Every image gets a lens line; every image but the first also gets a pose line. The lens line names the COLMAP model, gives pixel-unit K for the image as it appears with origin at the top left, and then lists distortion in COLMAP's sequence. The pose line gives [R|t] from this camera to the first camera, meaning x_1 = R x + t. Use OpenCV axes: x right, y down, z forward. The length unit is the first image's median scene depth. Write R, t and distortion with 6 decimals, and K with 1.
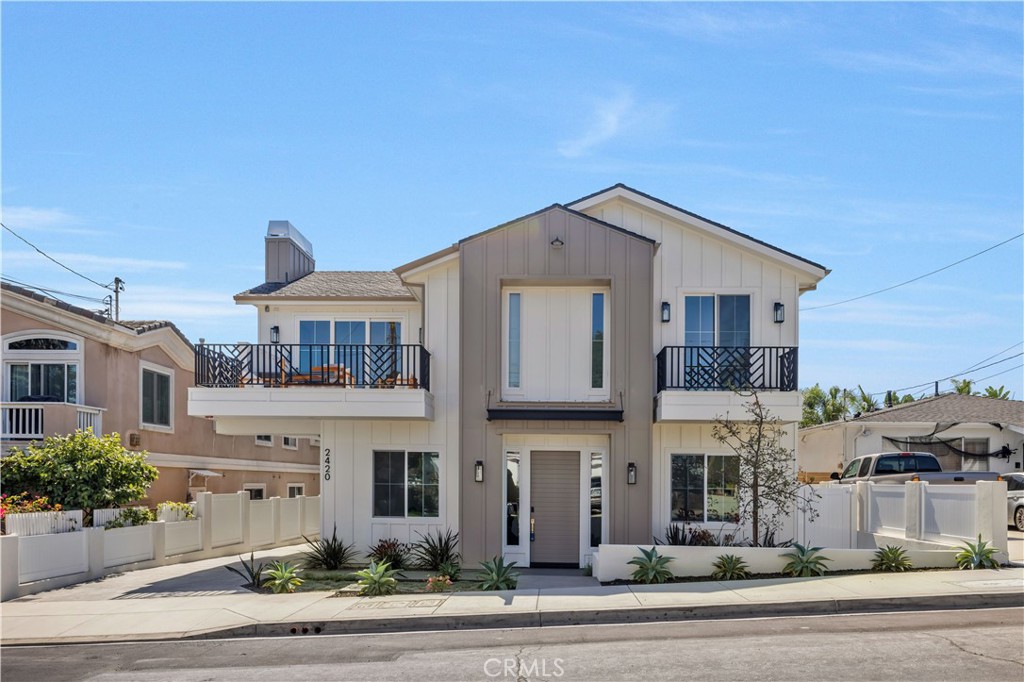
lens RADIAL K [[788.4, 0, 515.3], [0, 788.4, 391.7], [0, 0, 1]] dist [-0.013380, 0.006931]
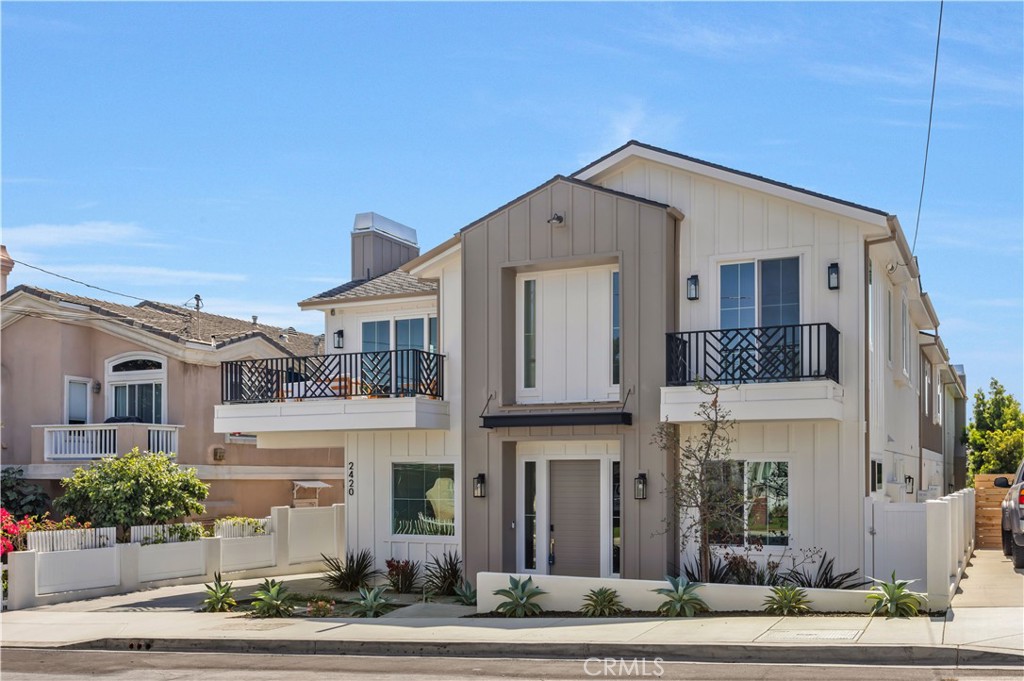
lens RADIAL K [[1010.1, 0, 512.3], [0, 1010.1, 339.9], [0, 0, 1]] dist [-0.006519, 0.000000]
pose [[0.917432, -0.066210, -0.392345, 0.435308], [0.058012, 0.997779, -0.032727, -0.023839], [0.393641, 0.007264, 0.919236, -0.043979]]
